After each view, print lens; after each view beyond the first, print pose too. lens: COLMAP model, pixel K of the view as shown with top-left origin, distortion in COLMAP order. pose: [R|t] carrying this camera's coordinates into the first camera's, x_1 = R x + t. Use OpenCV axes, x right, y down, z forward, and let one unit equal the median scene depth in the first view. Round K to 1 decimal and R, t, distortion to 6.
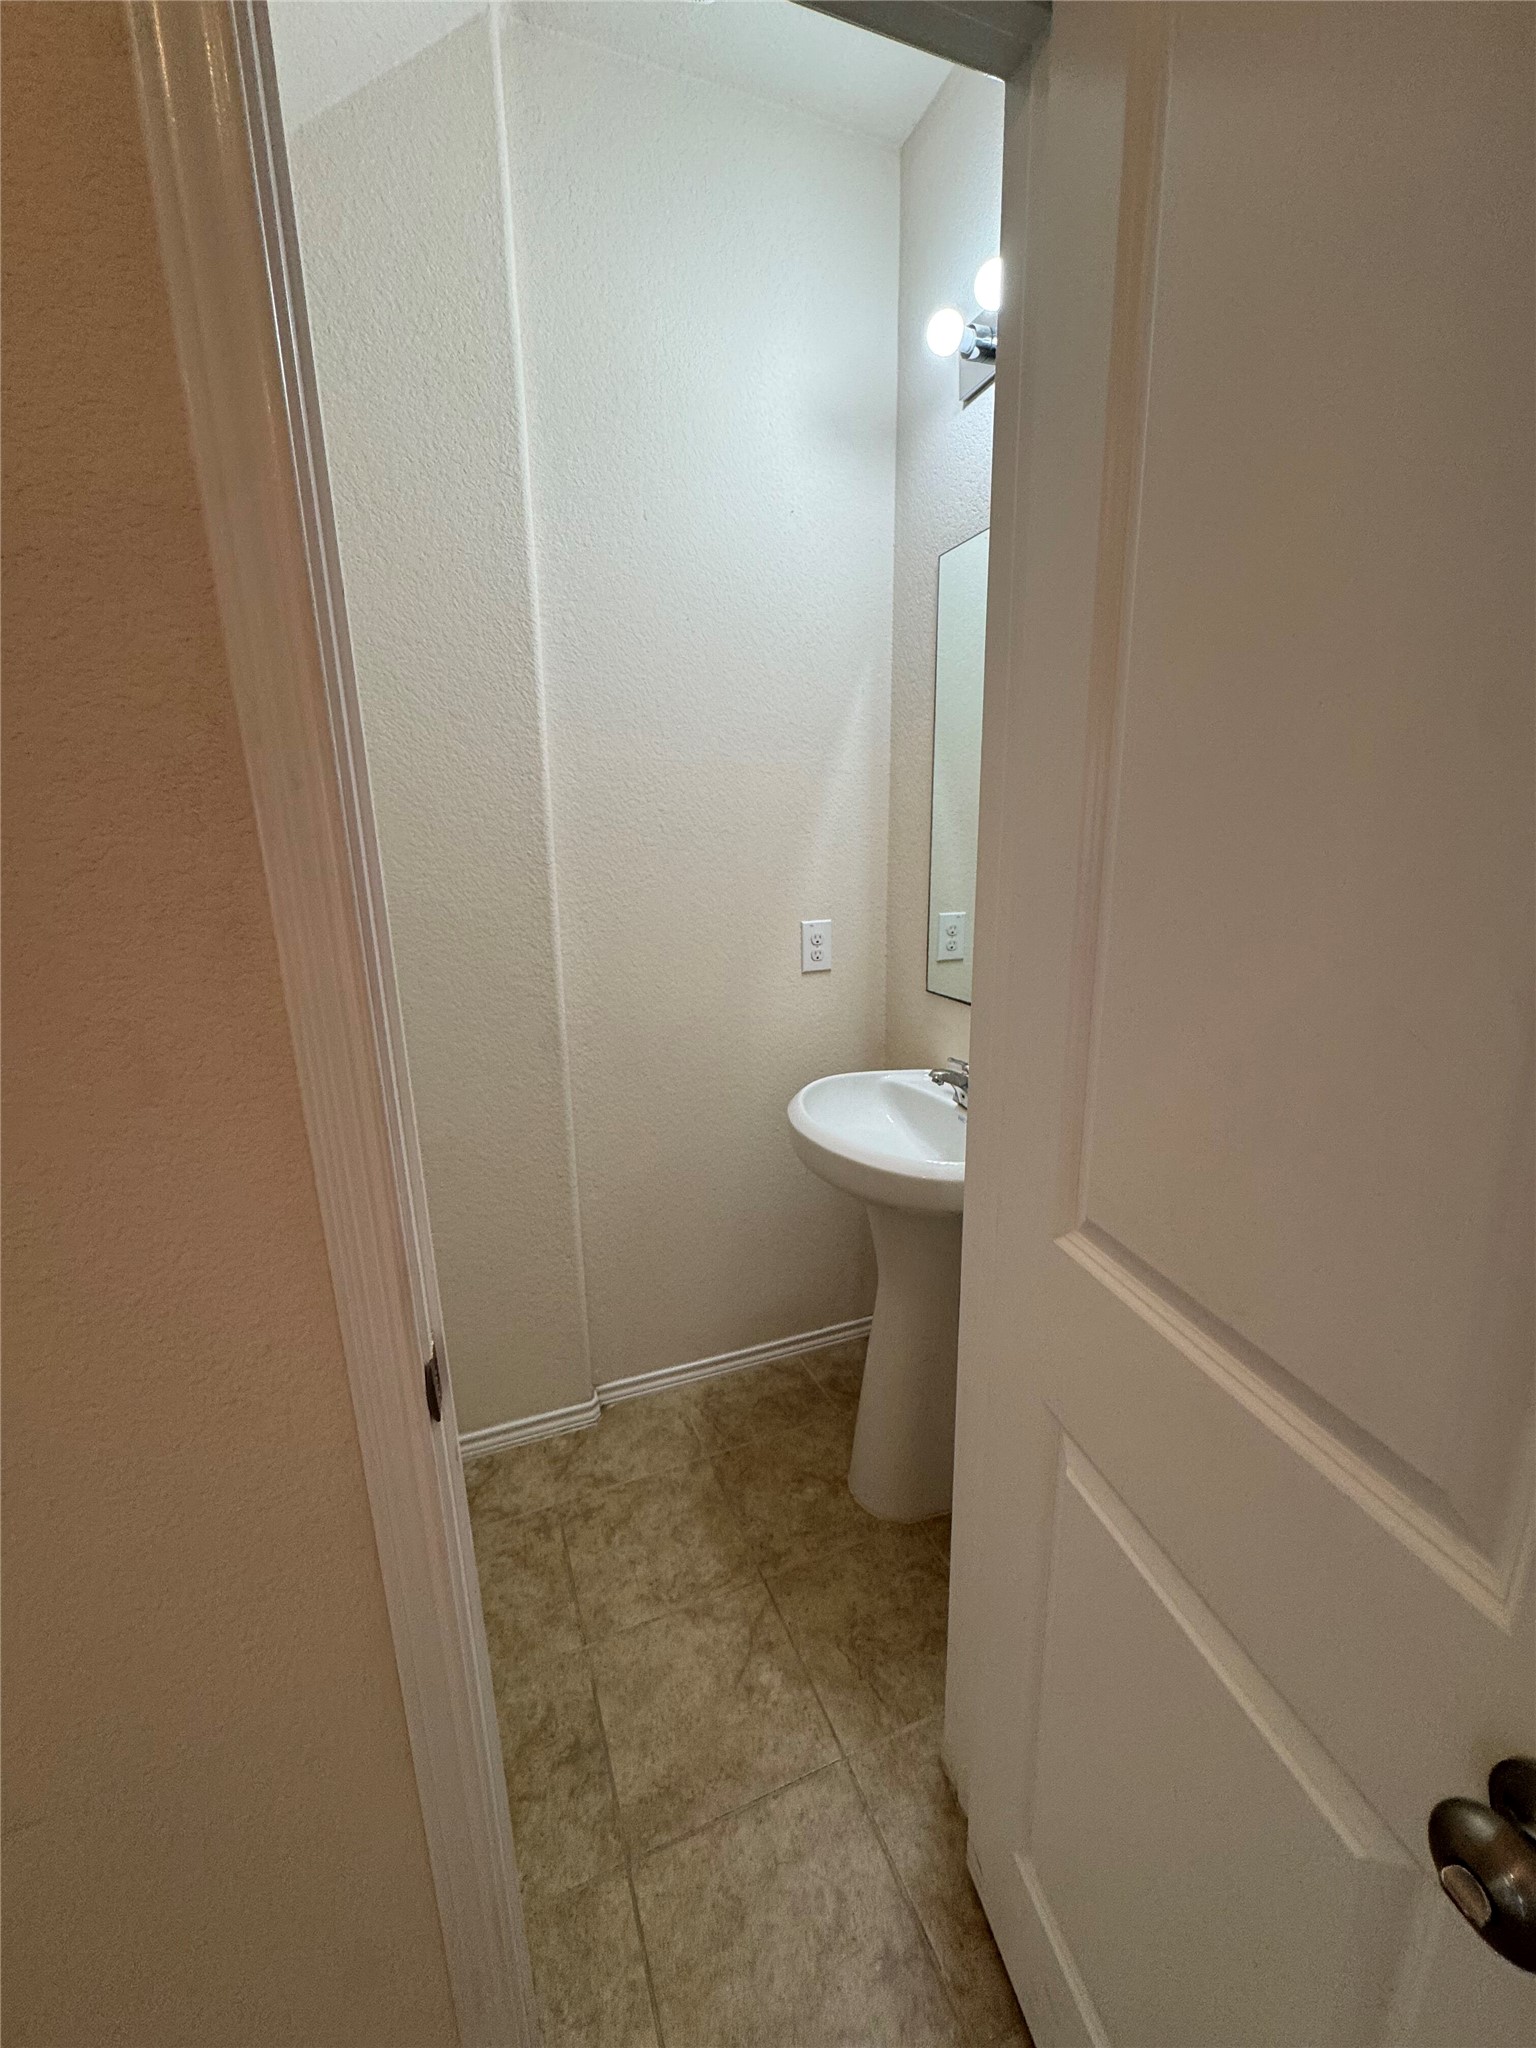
lens RADIAL K [[817.2, 0, 768.3], [0, 817.2, 1025.1], [0, 0, 1]] dist [-0.005093, 0.001127]
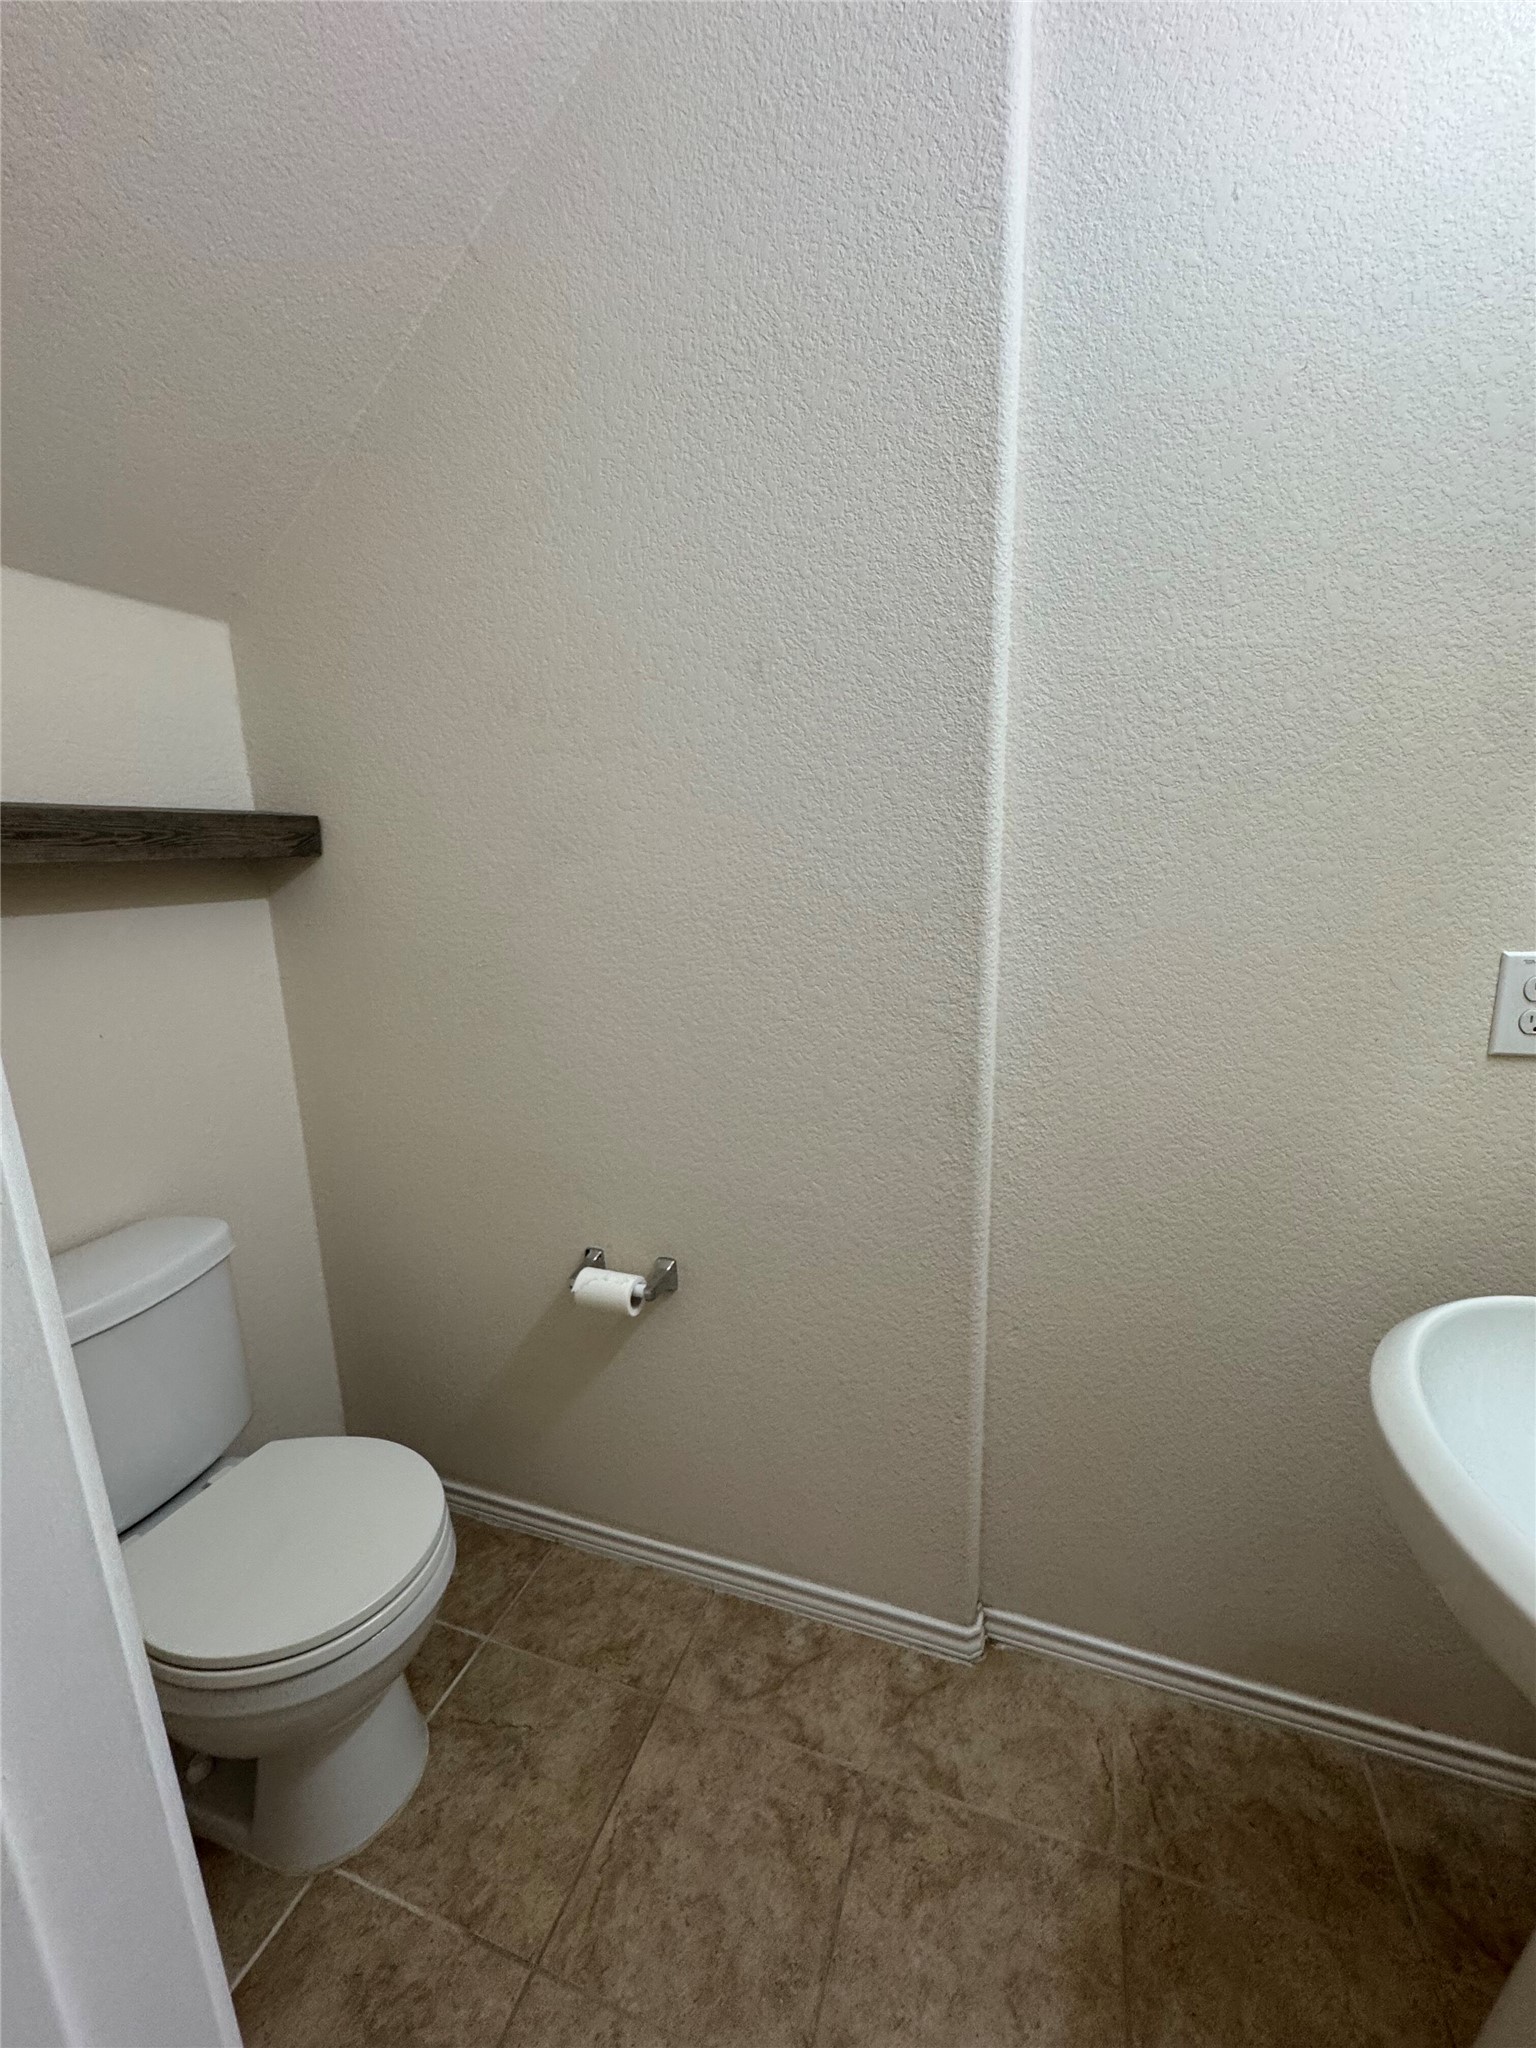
lens RADIAL K [[817.2, 0, 775.5], [0, 817.2, 1024.6], [0, 0, 1]] dist [-0.005093, 0.001127]
pose [[0.746506, 0.131343, -0.652287, 0.043230], [-0.137934, 0.989576, 0.041402, -0.047568], [0.650925, 0.059066, 0.756841, 0.381254]]
